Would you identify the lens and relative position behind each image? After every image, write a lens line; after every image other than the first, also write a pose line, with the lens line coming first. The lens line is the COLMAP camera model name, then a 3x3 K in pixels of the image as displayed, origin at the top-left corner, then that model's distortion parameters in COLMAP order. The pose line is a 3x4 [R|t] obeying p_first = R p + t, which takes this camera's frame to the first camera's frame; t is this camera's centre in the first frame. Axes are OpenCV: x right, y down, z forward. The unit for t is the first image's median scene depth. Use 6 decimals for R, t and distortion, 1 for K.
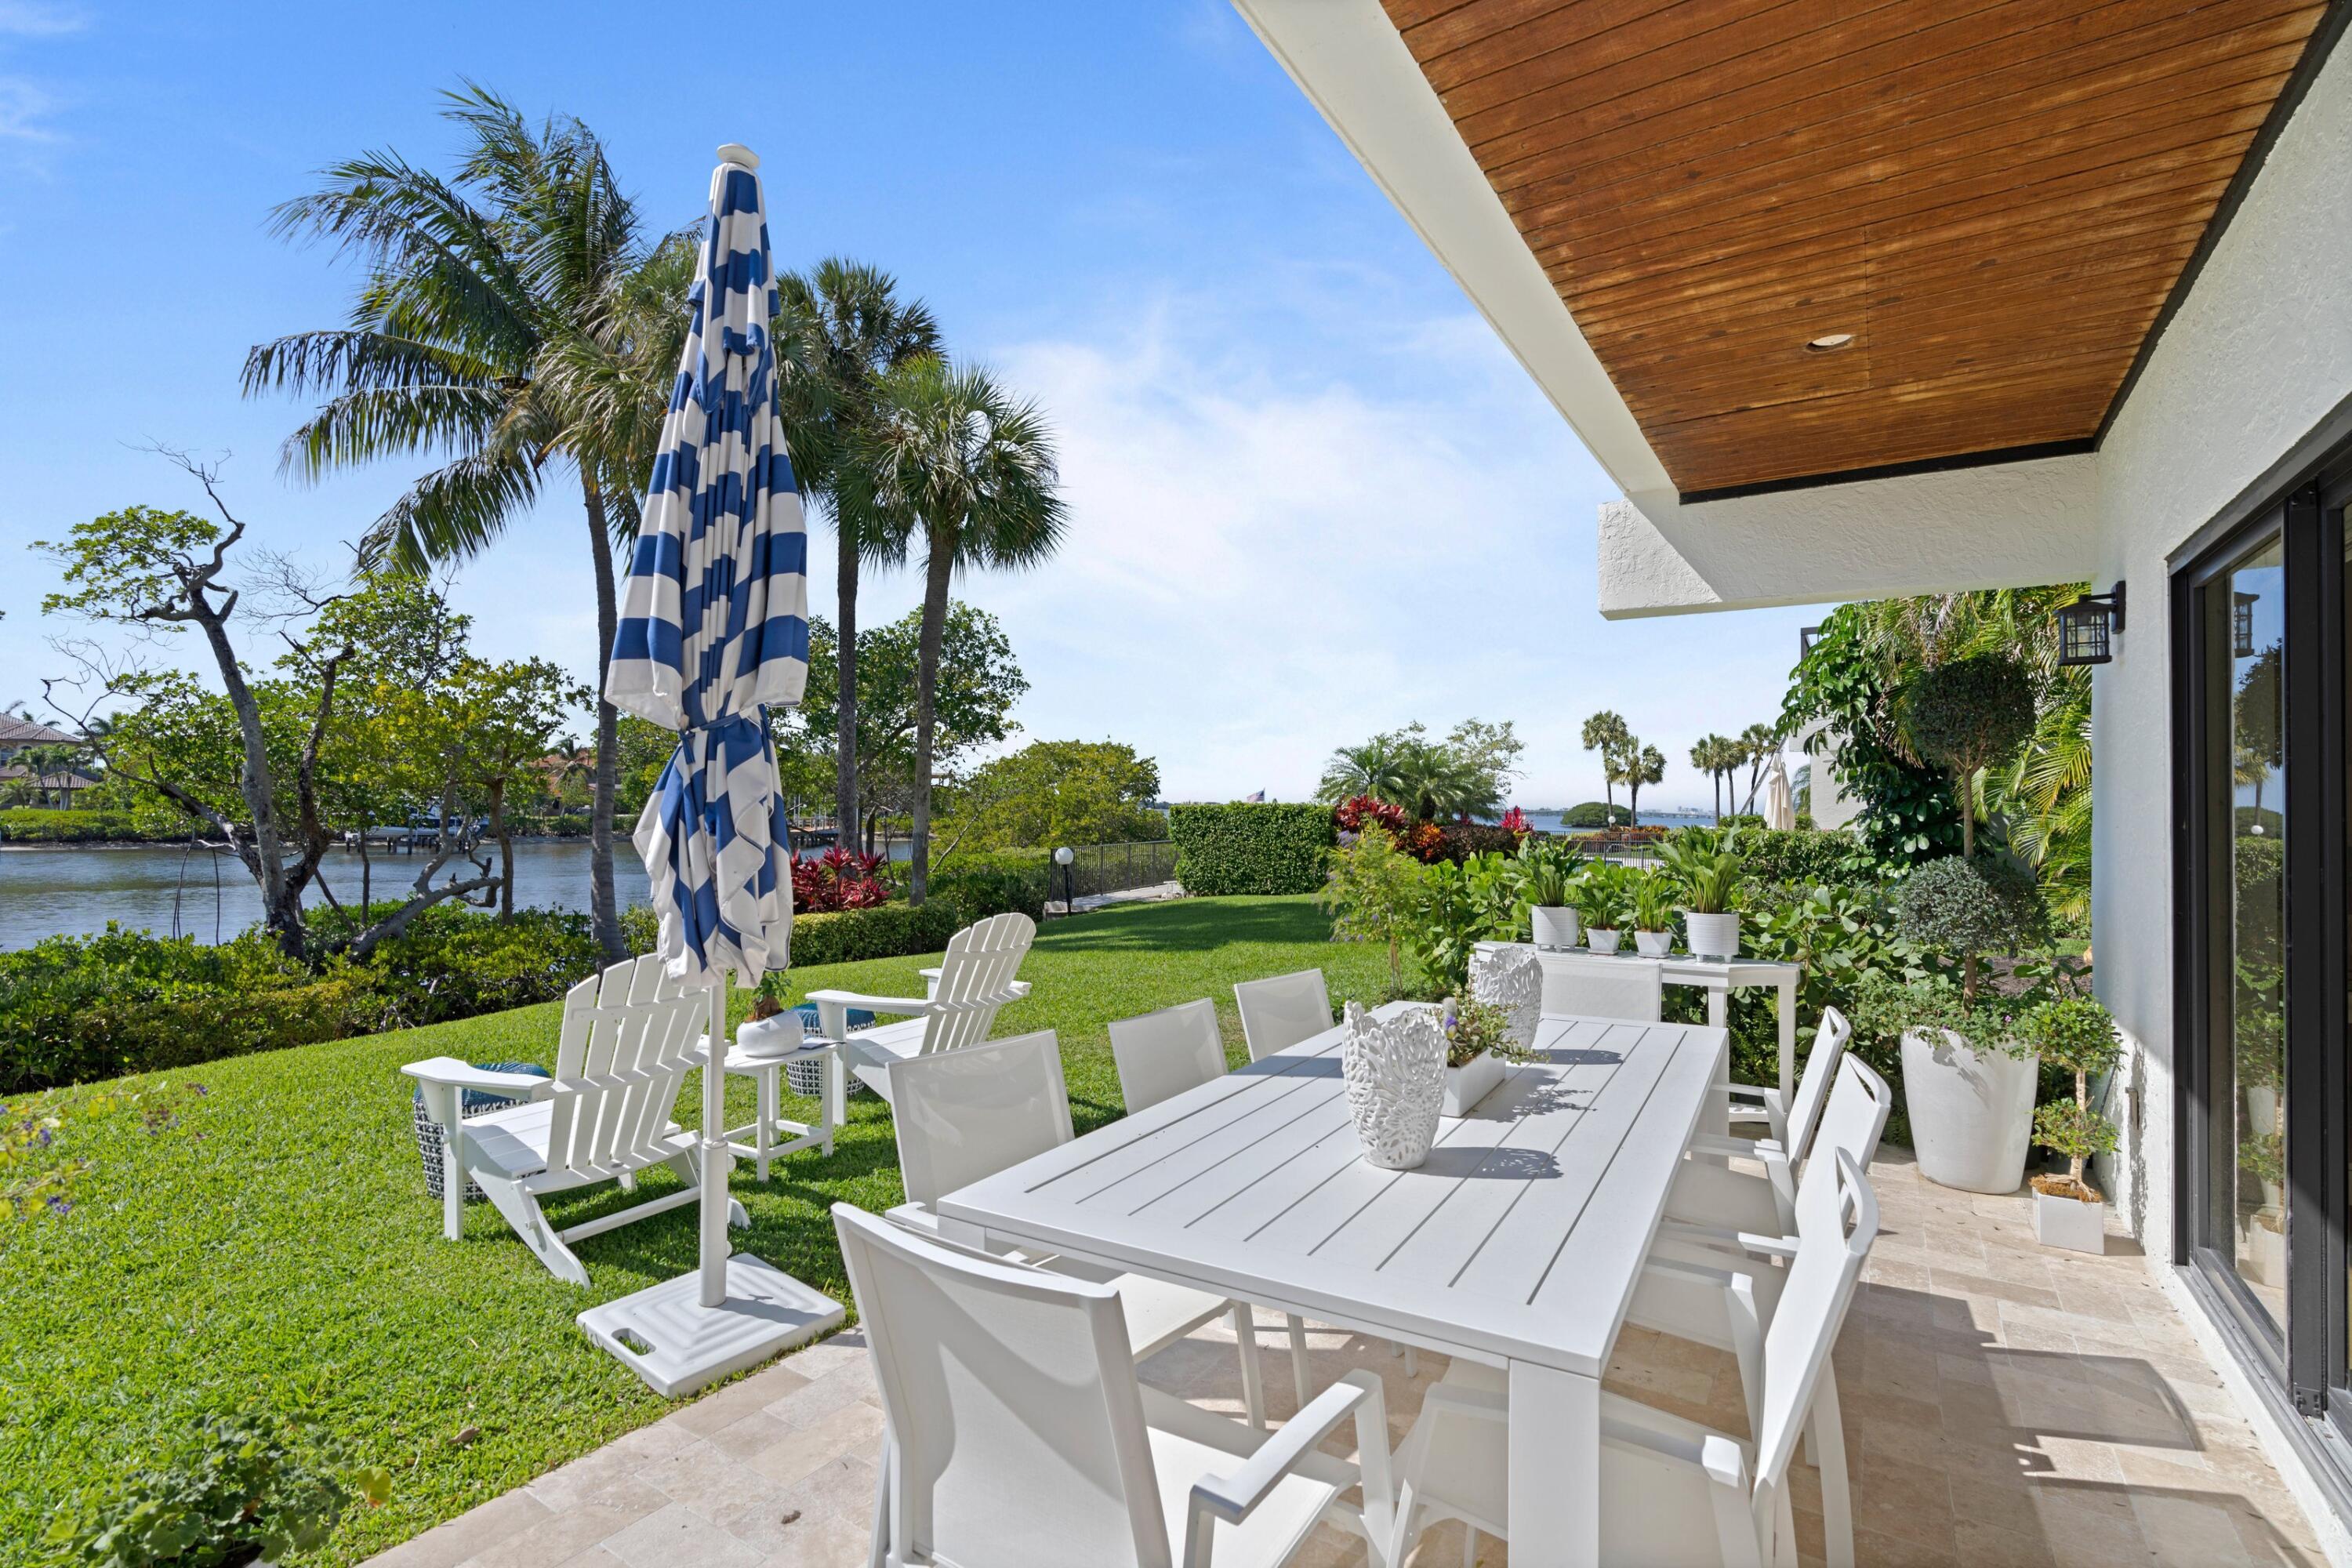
lens RADIAL K [[1118.6, 0, 1173.7], [0, 1118.6, 814.5], [0, 0, 1]] dist [0.000839, 0.000759]
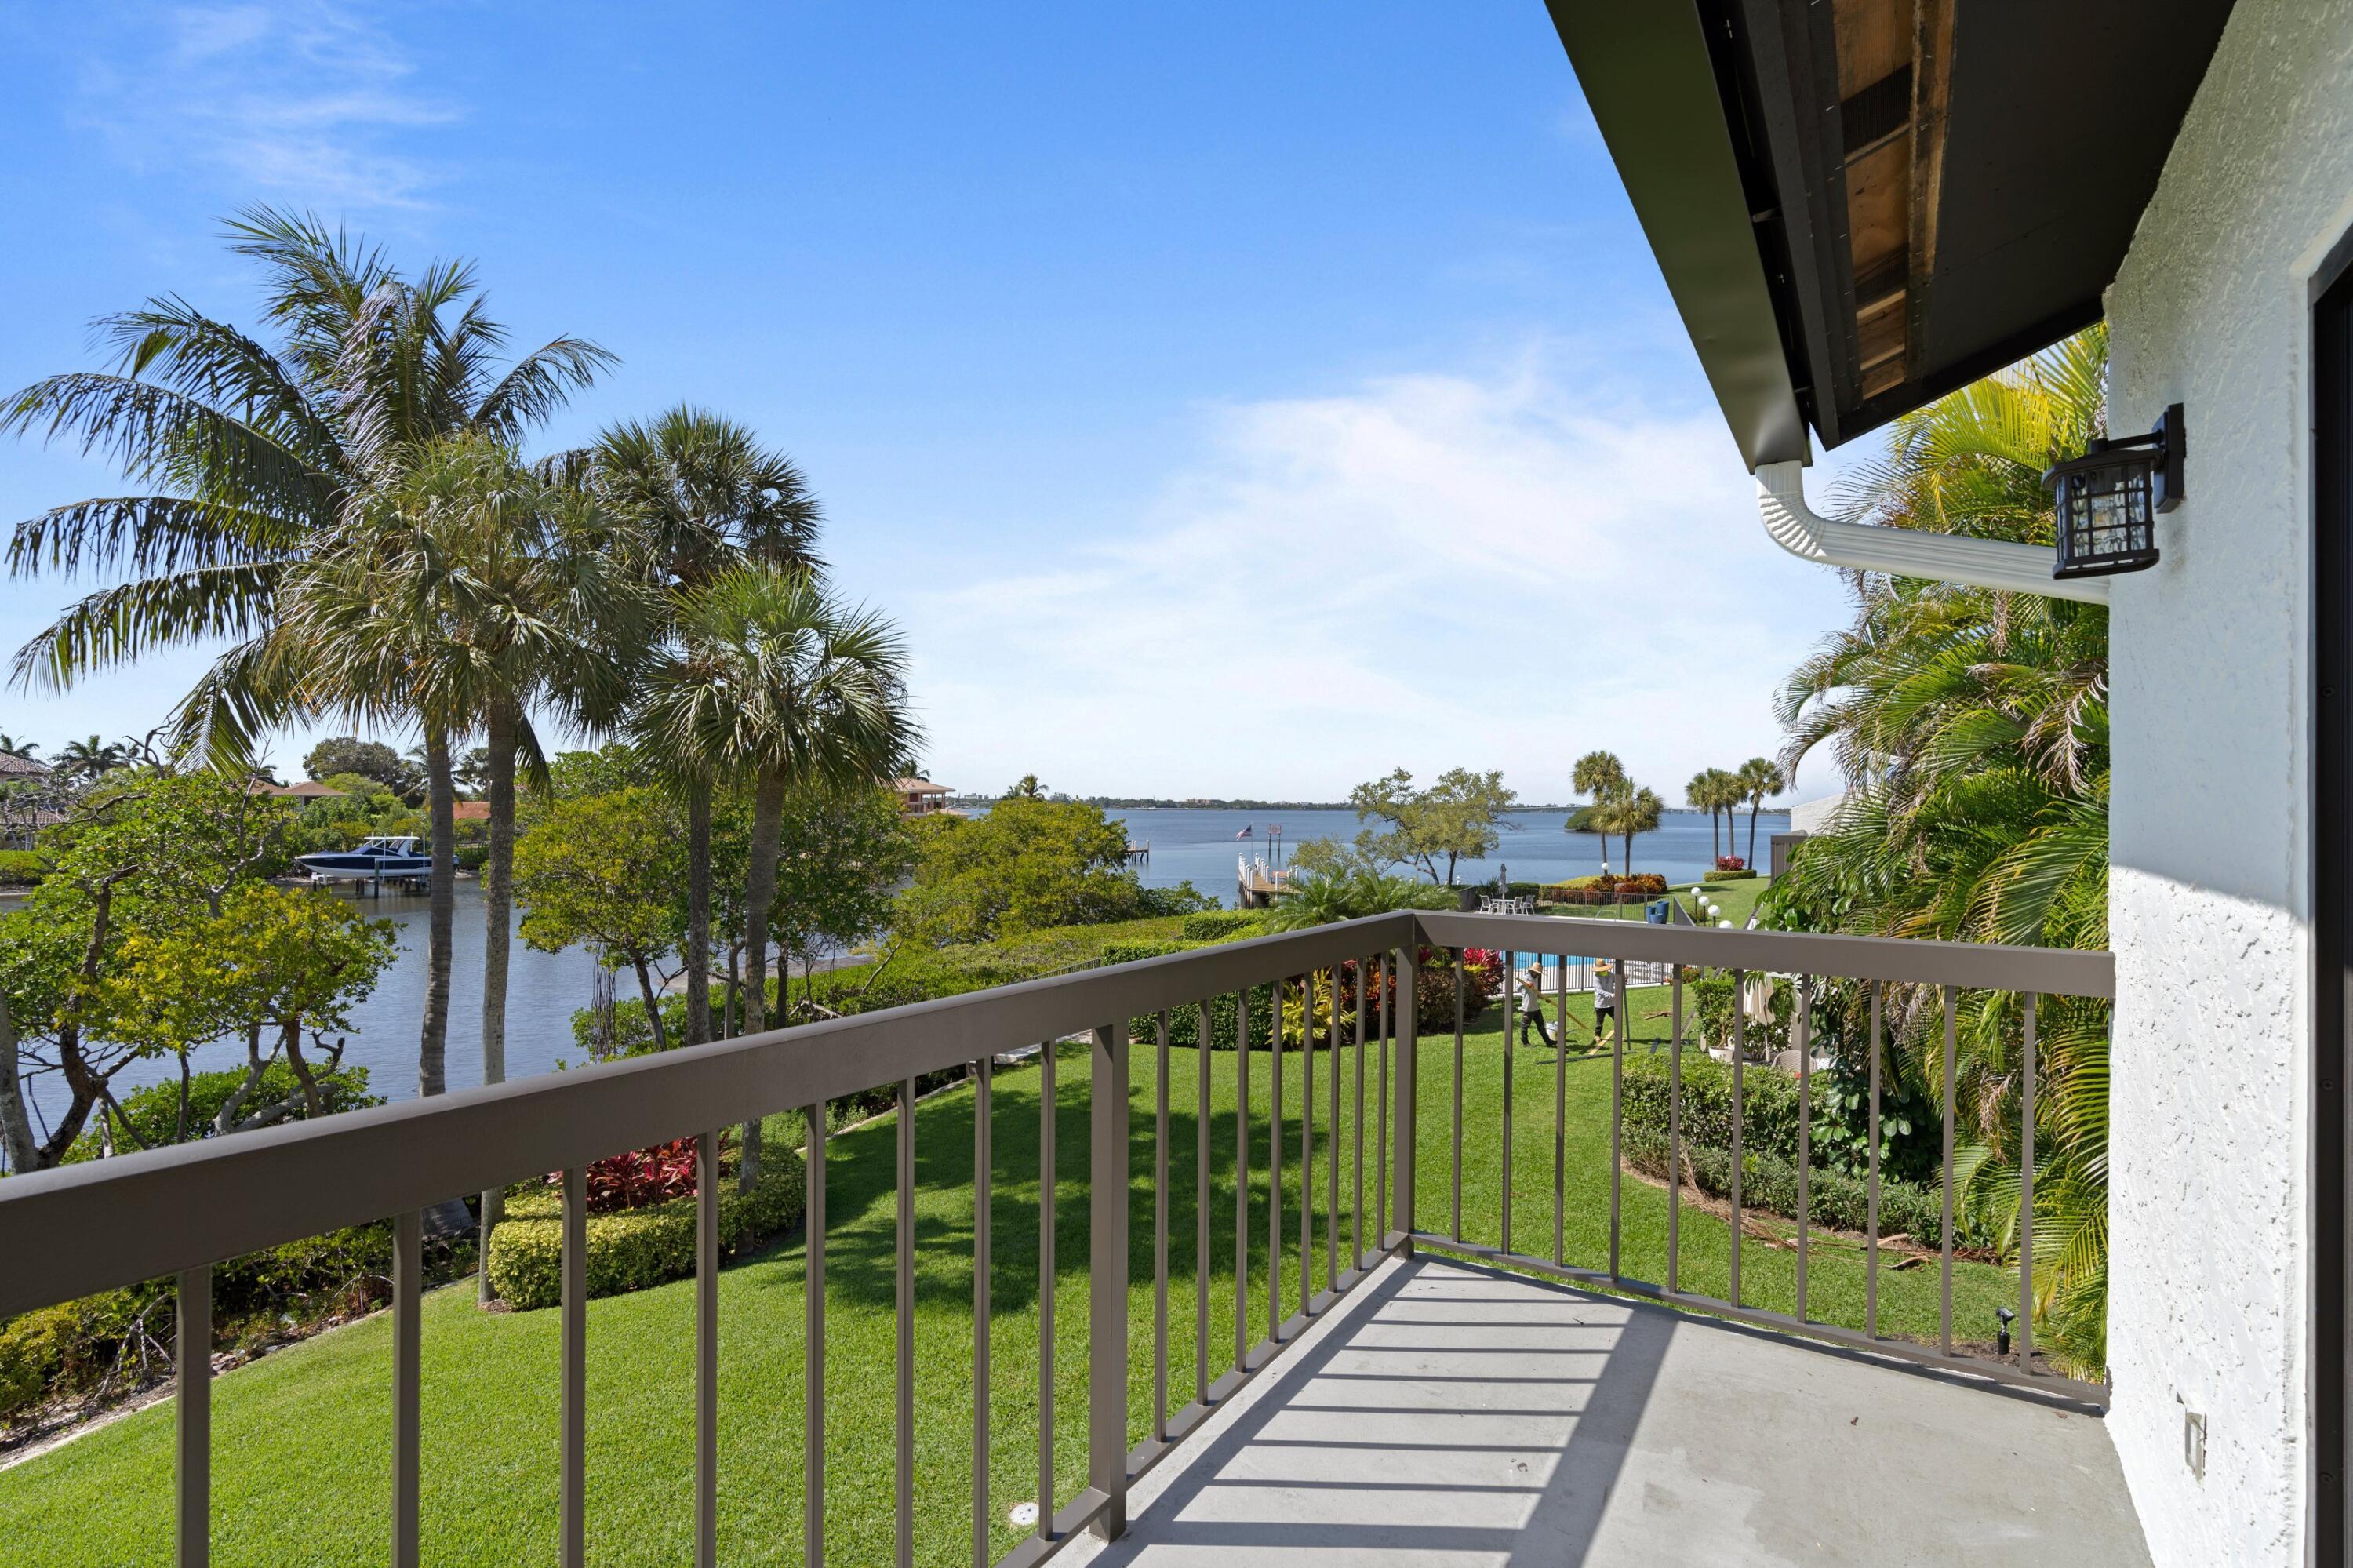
lens RADIAL K [[1115.3, 0, 1180.3], [0, 1115.3, 813.4], [0, 0, 1]] dist [0.001470, 0.000089]
pose [[0.999989, -0.003495, -0.003235, 0.094369], [0.003531, 0.999929, 0.011365, -0.187378], [0.003195, -0.011376, 0.999930, 0.114591]]
